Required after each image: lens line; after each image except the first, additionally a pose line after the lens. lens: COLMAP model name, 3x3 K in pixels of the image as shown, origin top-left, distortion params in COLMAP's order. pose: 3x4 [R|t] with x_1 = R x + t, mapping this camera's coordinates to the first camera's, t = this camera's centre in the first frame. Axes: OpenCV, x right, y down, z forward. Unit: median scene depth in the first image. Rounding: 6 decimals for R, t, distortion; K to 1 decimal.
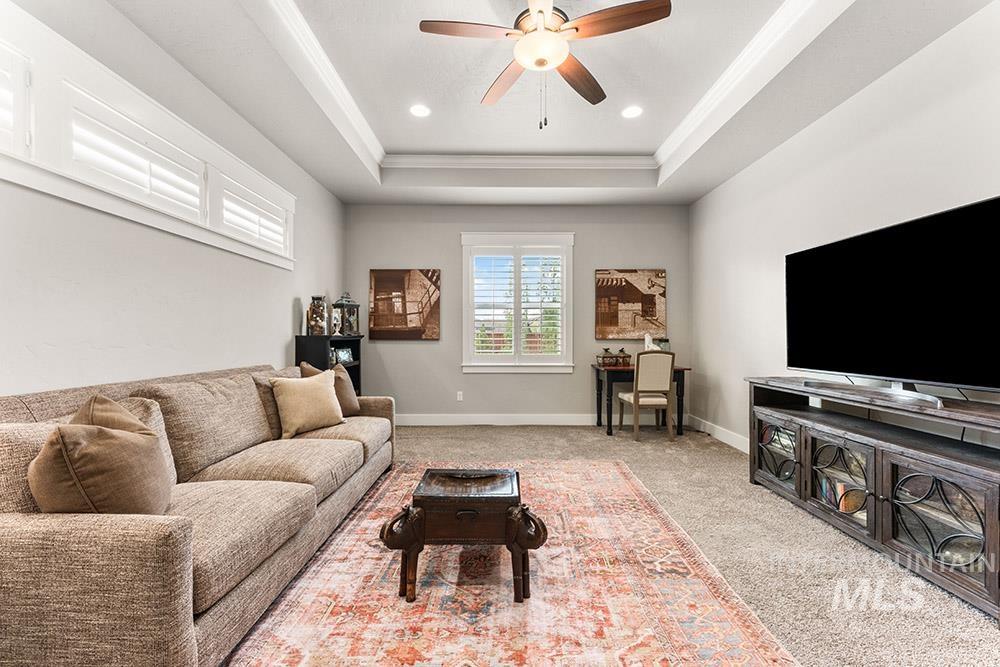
lens RADIAL K [[399.7, 0, 496.5], [0, 399.7, 326.4], [0, 0, 1]] dist [-0.000231, -0.000034]
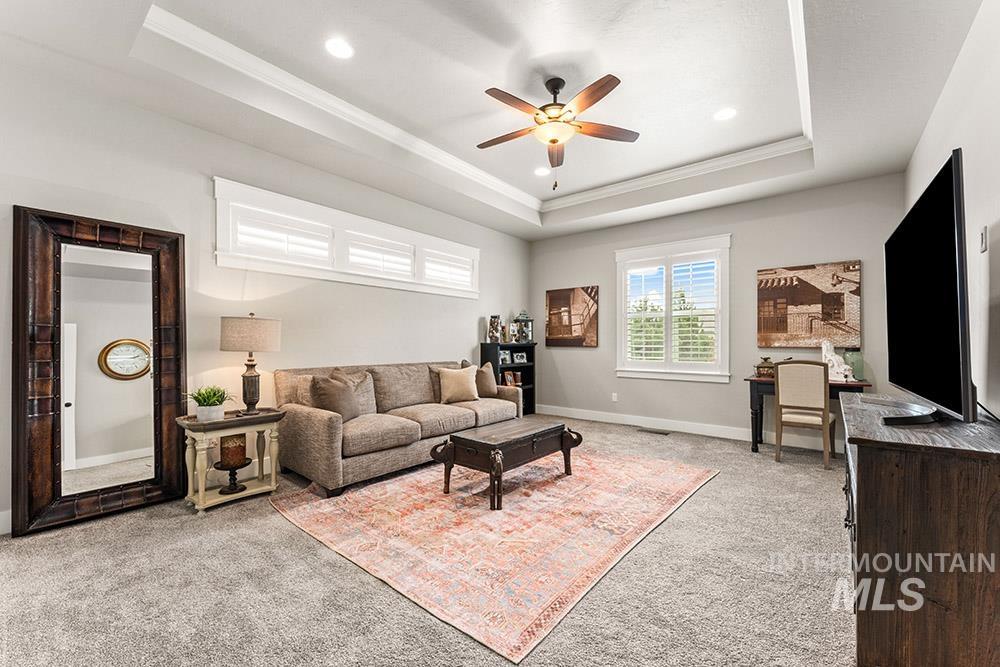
lens RADIAL K [[399.7, 0, 496.5], [0, 399.7, 326.4], [0, 0, 1]] dist [-0.000231, -0.000034]
pose [[0.773009, -0.026214, -0.633853, 0.367464], [0.013641, 0.999602, -0.024704, -0.000701], [0.634248, 0.010450, 0.773059, -0.076409]]
